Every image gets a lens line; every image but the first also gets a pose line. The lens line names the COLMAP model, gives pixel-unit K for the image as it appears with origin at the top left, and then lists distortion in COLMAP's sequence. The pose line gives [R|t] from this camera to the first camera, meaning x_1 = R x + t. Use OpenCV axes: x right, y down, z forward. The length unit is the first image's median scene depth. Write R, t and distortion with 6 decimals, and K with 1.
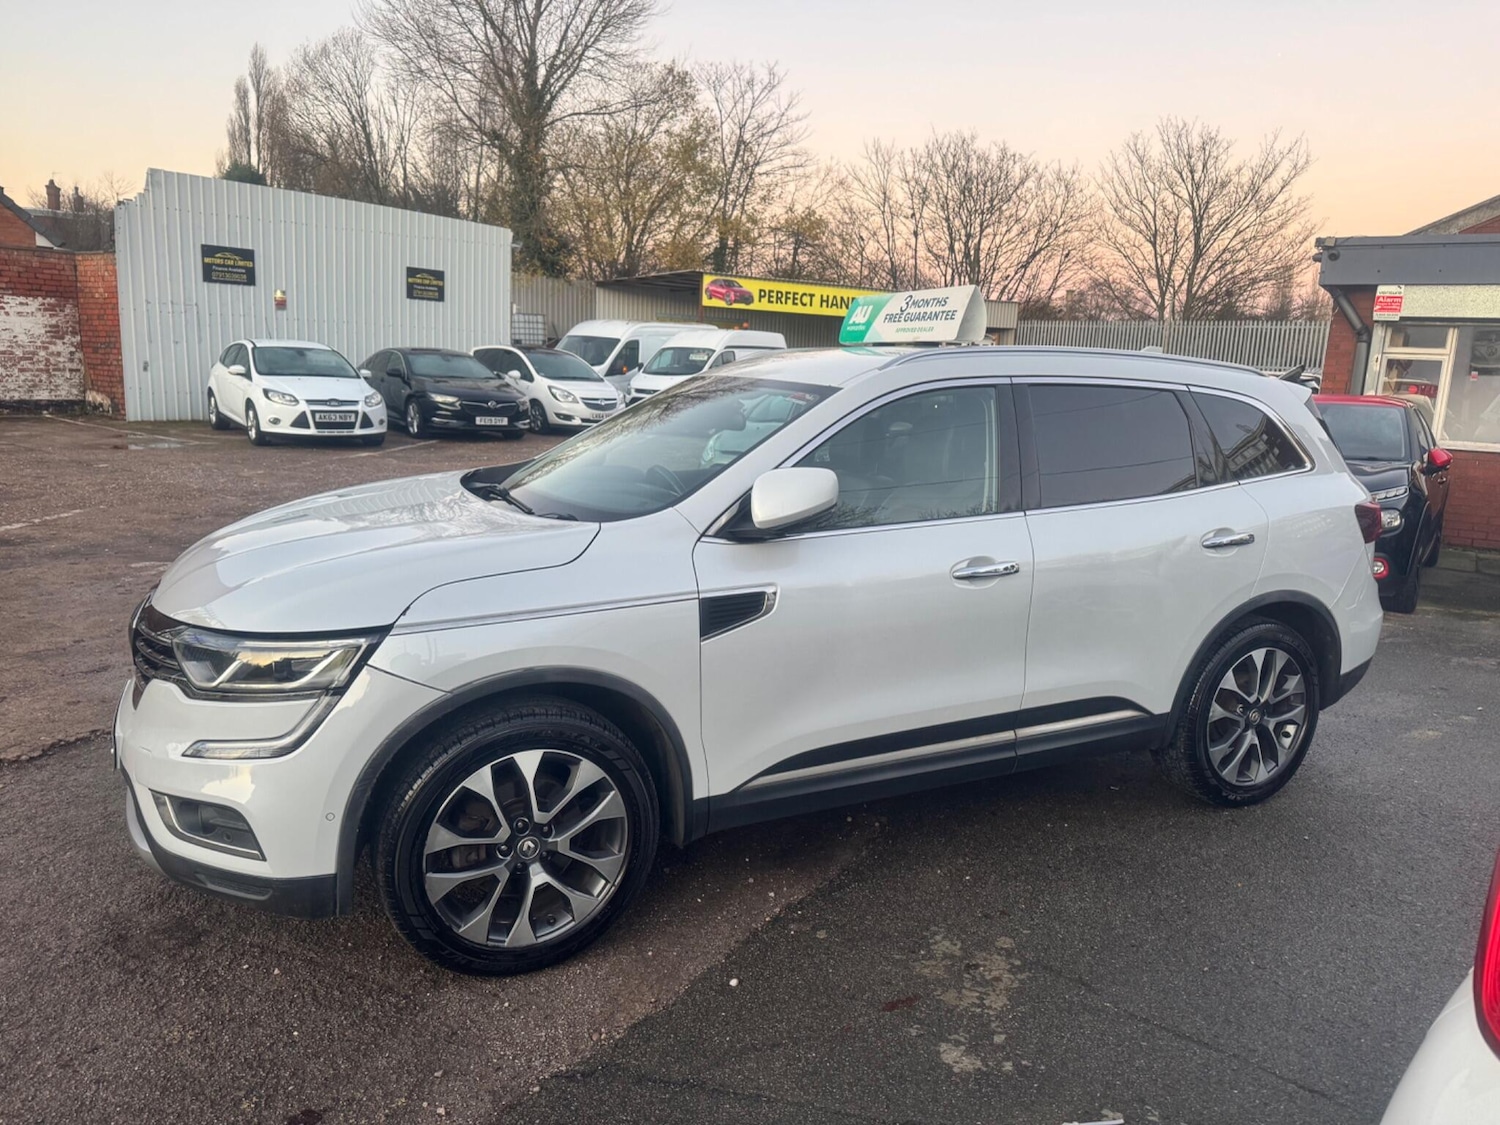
lens RADIAL K [[1040.9, 0, 749.1], [0, 1040.9, 573.3], [0, 0, 1]] dist [0.124673, -0.224998]
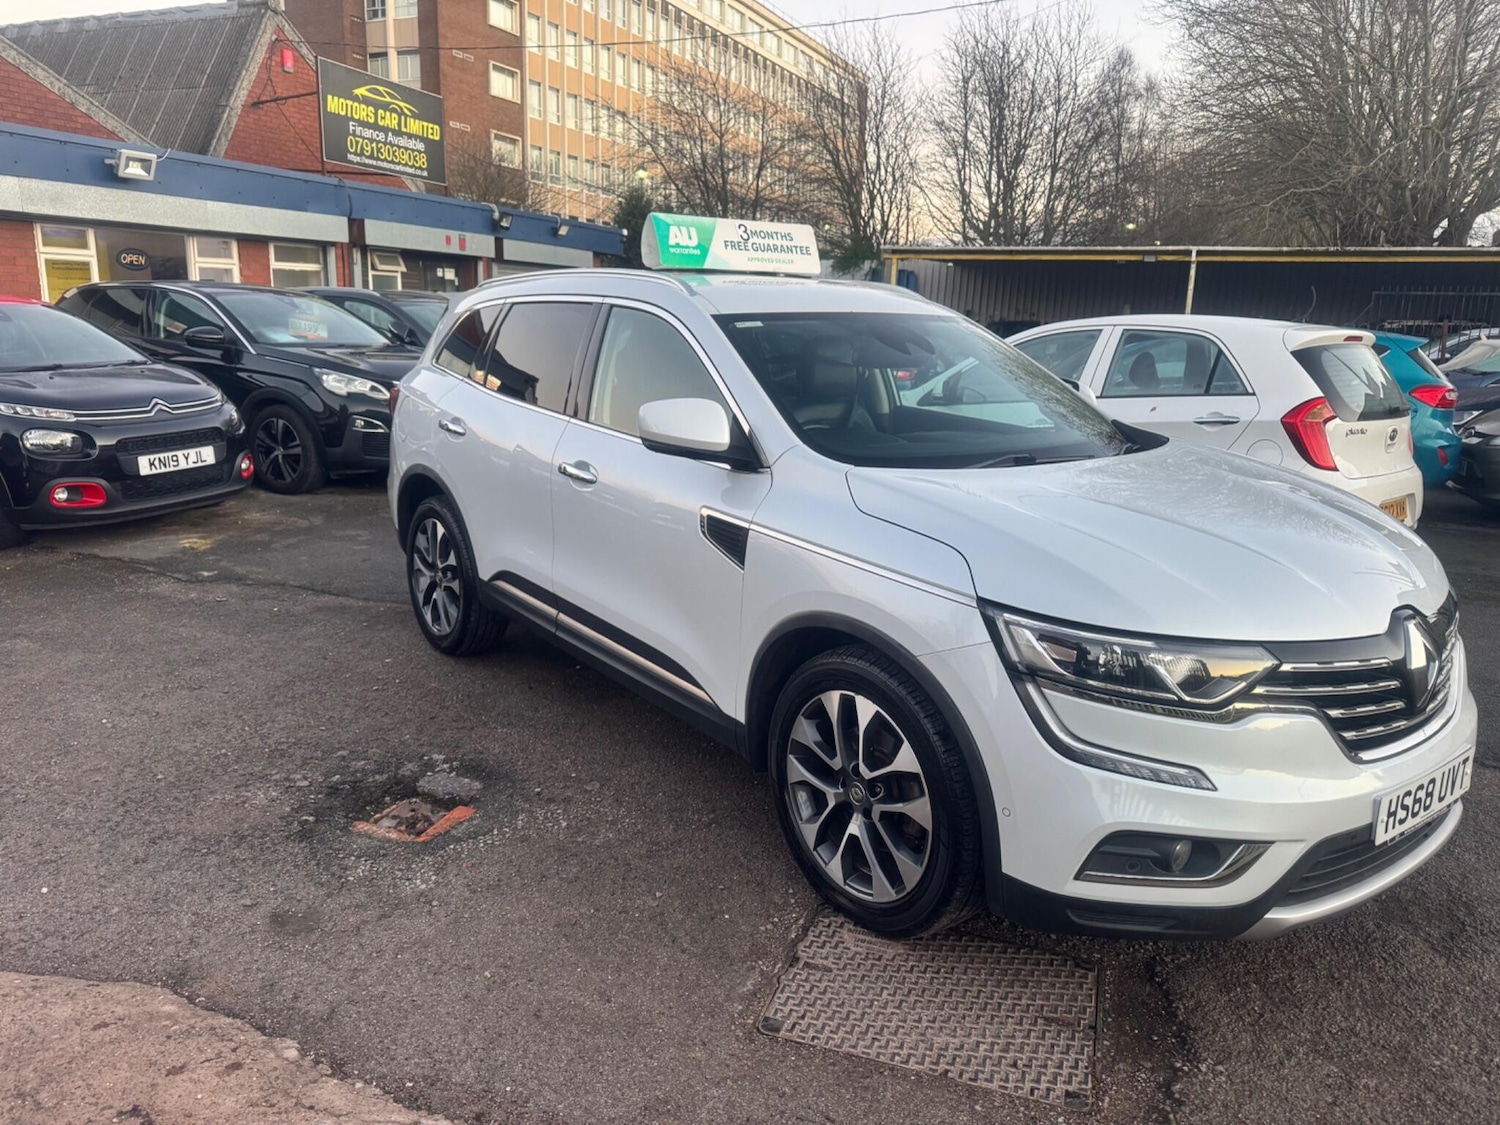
lens RADIAL K [[1060.9, 0, 746.6], [0, 1060.9, 564.5], [0, 0, 1]] dist [0.020976, -0.018039]
pose [[-0.200106, -0.268448, 0.942281, -0.158776], [0.159452, 0.939989, 0.301656, -0.045271], [-0.966712, 0.210611, -0.145293, 0.208248]]
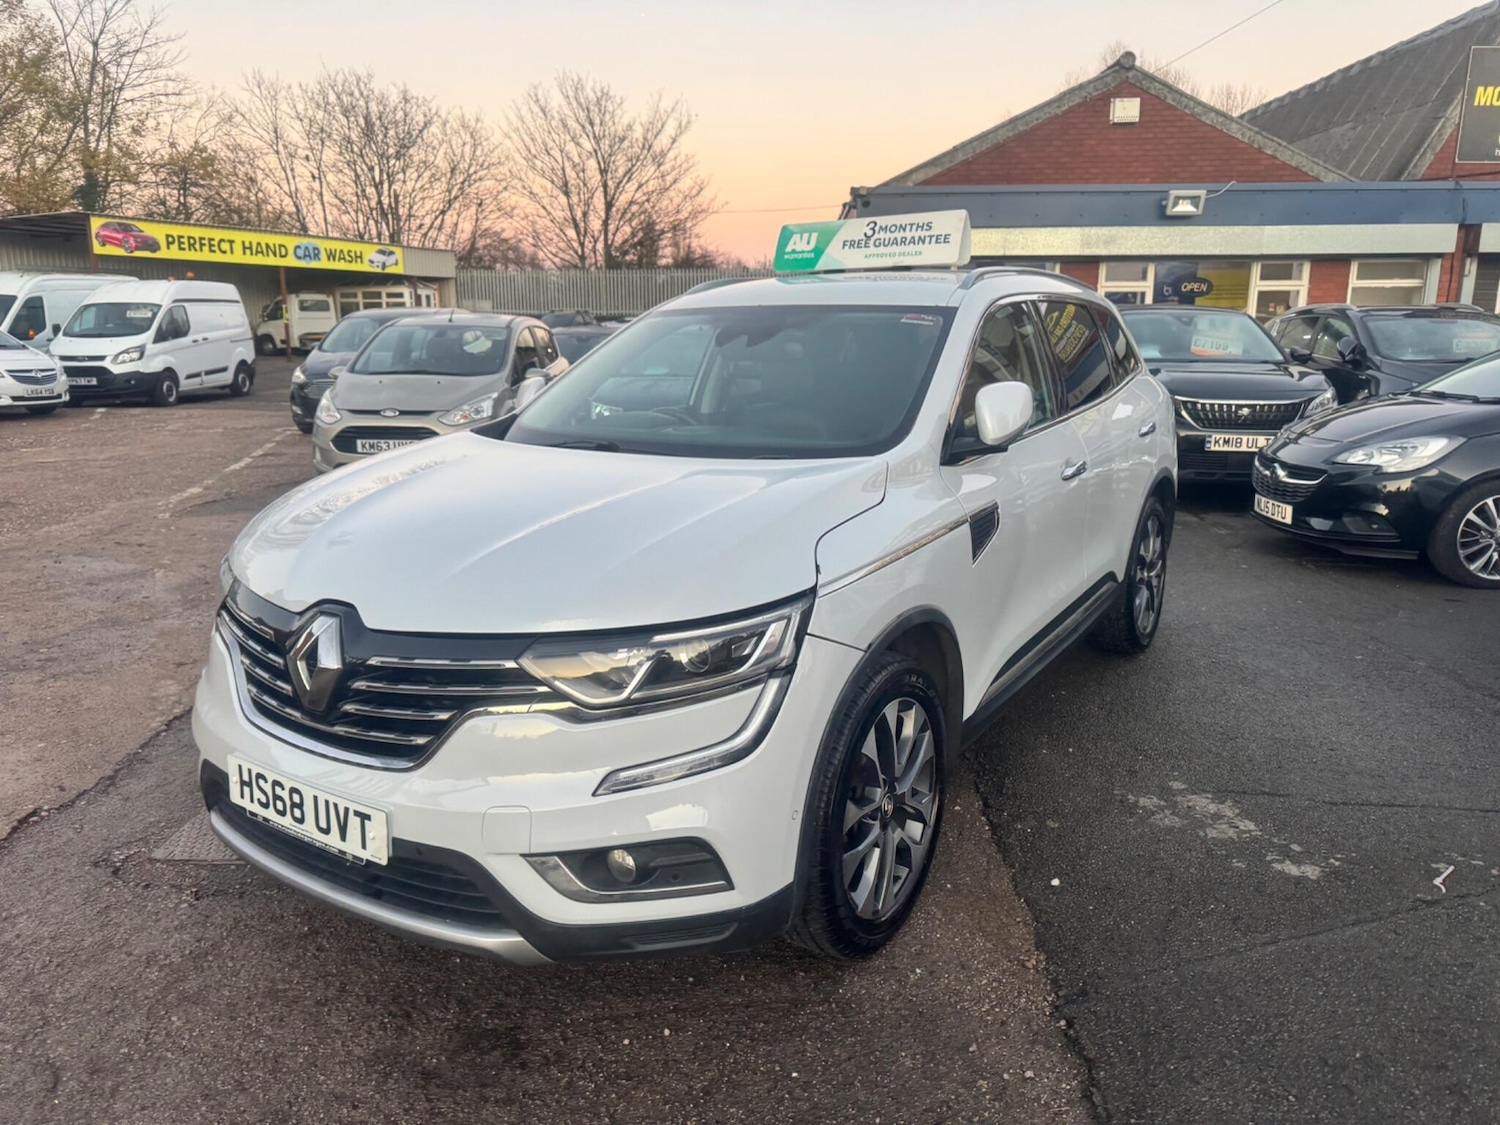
lens RADIAL K [[1067.5, 0, 736.7], [0, 1067.5, 557.3], [0, 0, 1]] dist [0.003540, -0.007385]
pose [[0.856411, -0.148051, 0.494613, -0.089351], [0.134982, 0.988889, 0.062283, -0.004073], [-0.498338, 0.013424, 0.866879, 0.029080]]
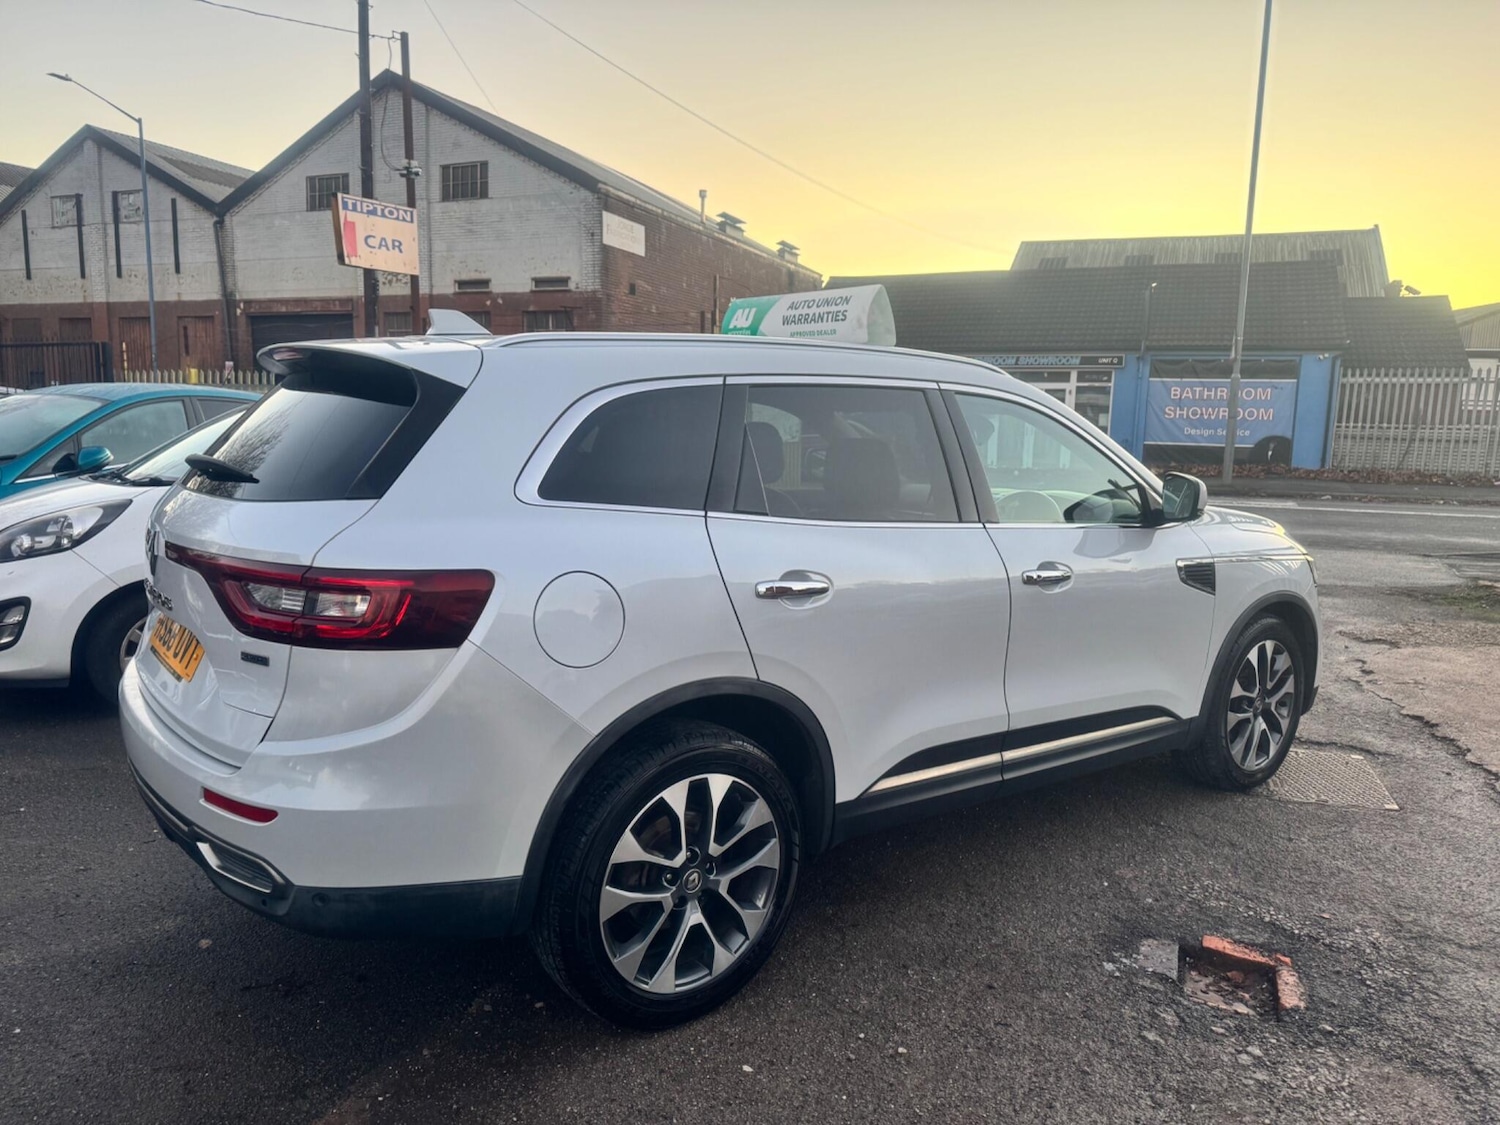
lens RADIAL K [[1060.5, 0, 758.5], [0, 1060.5, 553.4], [0, 0, 1]] dist [0.020579, -0.028032]
pose [[-0.971583, -0.040093, -0.233279, 0.067878], [-0.111772, 0.946459, 0.302855, -0.056412], [0.208647, 0.320323, -0.924045, 0.329163]]
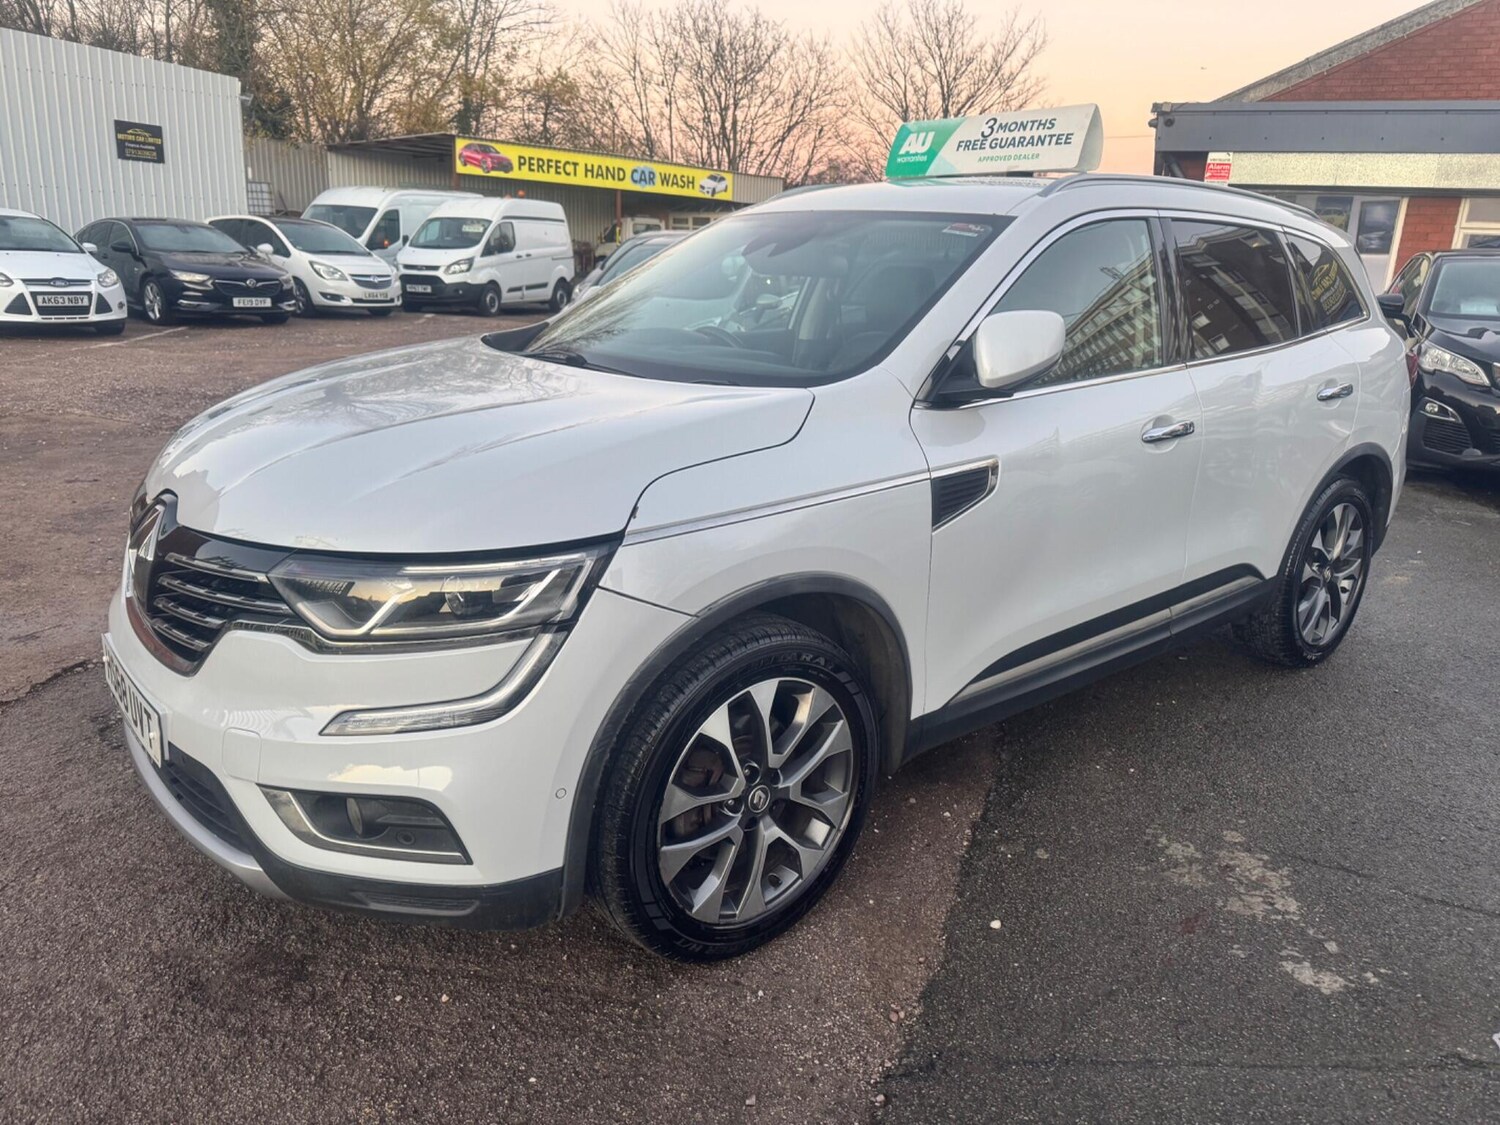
lens RADIAL K [[1060.6, 0, 748.1], [0, 1060.6, 571.2], [0, 0, 1]] dist [0.005179, -0.009937]
pose [[0.971464, -0.070737, 0.226396, -0.045533], [0.047362, 0.993123, 0.107068, 0.000287], [-0.232412, -0.093290, 0.968133, 0.028824]]
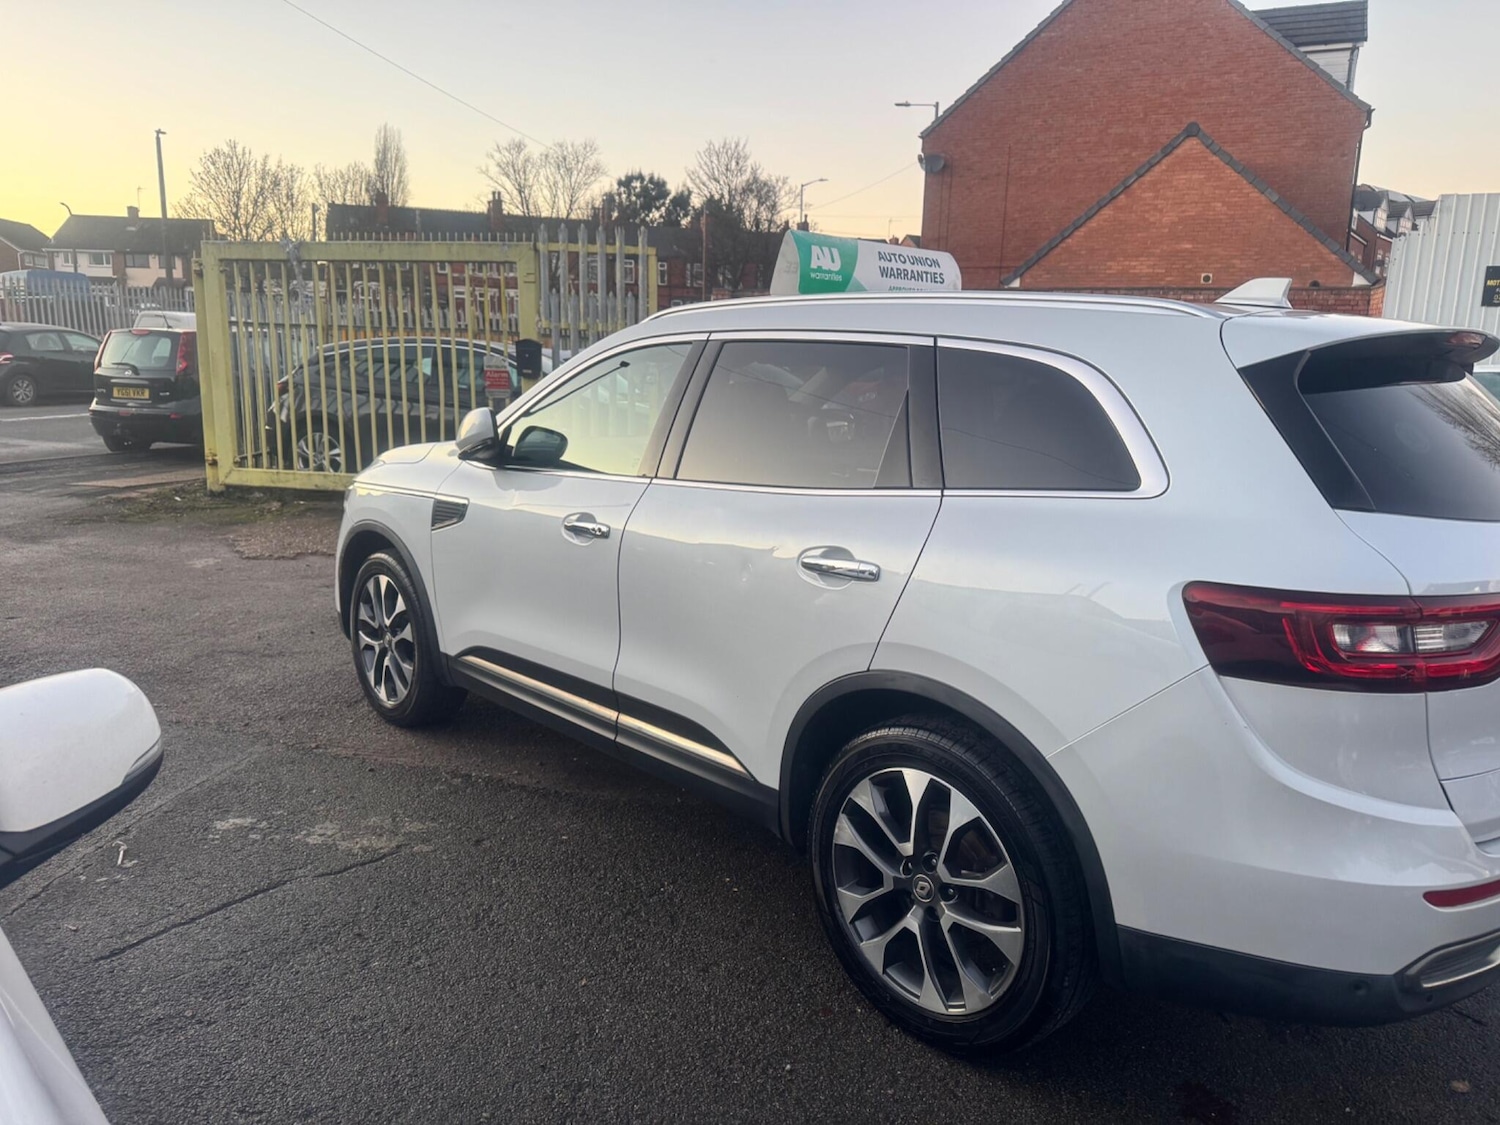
lens RADIAL K [[1060.5, 0, 758.5], [0, 1060.5, 553.4], [0, 0, 1]] dist [0.020579, -0.028032]
pose [[0.287976, 0.152977, -0.945340, 0.169078], [-0.194810, 0.975875, 0.098574, -0.015245], [0.937614, 0.155775, 0.310830, 0.118553]]
